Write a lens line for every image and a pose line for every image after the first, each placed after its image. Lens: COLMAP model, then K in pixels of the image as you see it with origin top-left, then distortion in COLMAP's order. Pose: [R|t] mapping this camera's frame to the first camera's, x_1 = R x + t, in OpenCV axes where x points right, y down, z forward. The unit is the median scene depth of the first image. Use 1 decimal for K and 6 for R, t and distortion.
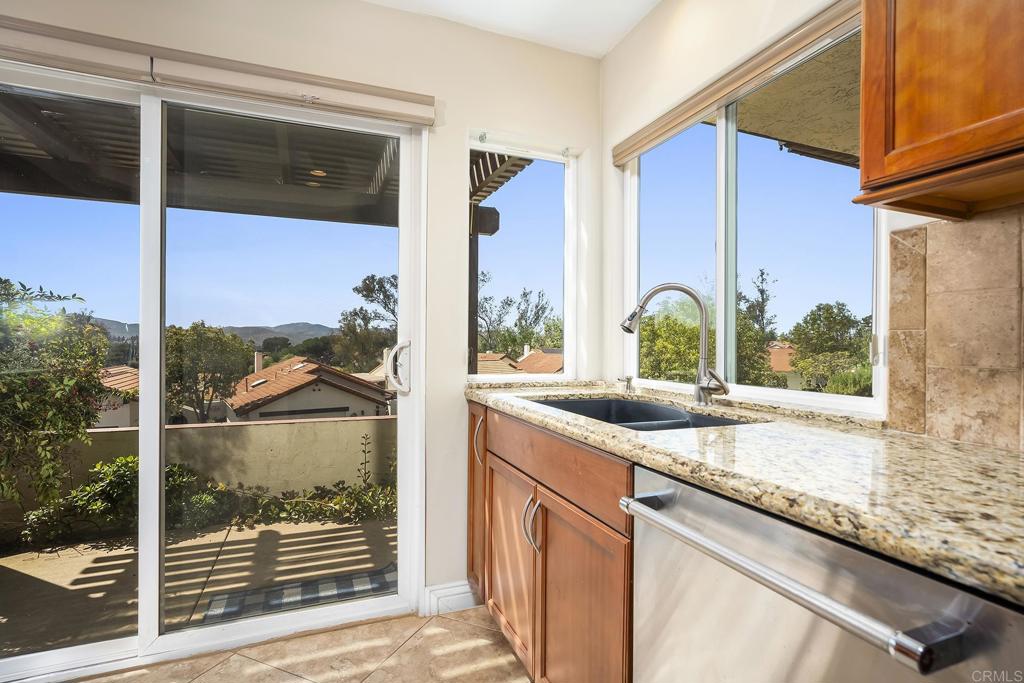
lens RADIAL K [[498.2, 0, 513.4], [0, 498.2, 343.6], [0, 0, 1]] dist [-0.002770, 0.000854]
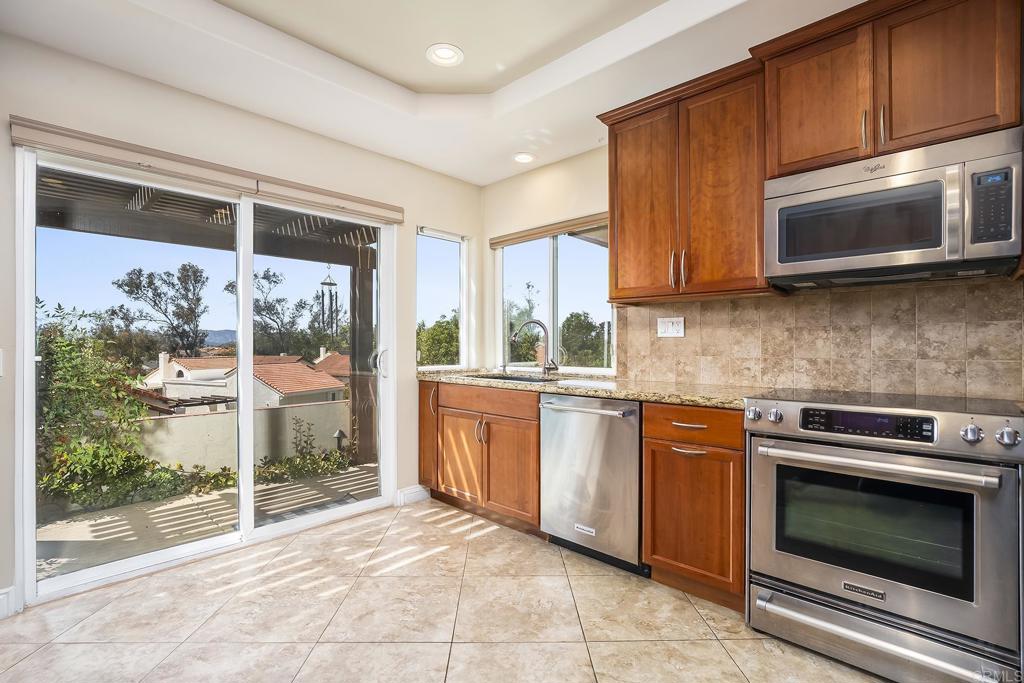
lens RADIAL K [[465.5, 0, 514.9], [0, 465.5, 347.2], [0, 0, 1]] dist [-0.037206, 0.010915]
pose [[0.908612, -0.008781, 0.417549, -0.310747], [0.006895, 0.999958, 0.006026, -0.007913], [-0.417584, -0.002596, 0.908634, -0.411428]]
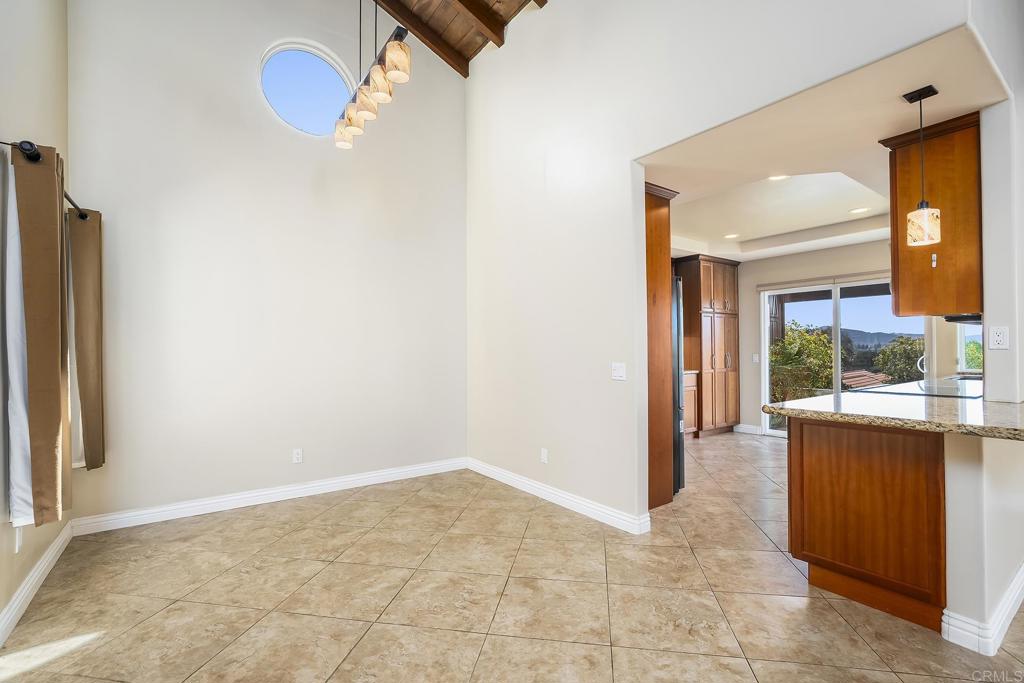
lens RADIAL K [[465.5, 0, 514.9], [0, 465.5, 347.2], [0, 0, 1]] dist [-0.037206, 0.010915]
pose [[0.243084, -0.013166, -0.969916, 1.053379], [0.008474, 0.999899, -0.011449, -0.023287], [0.969968, -0.005436, 0.243171, -1.131374]]
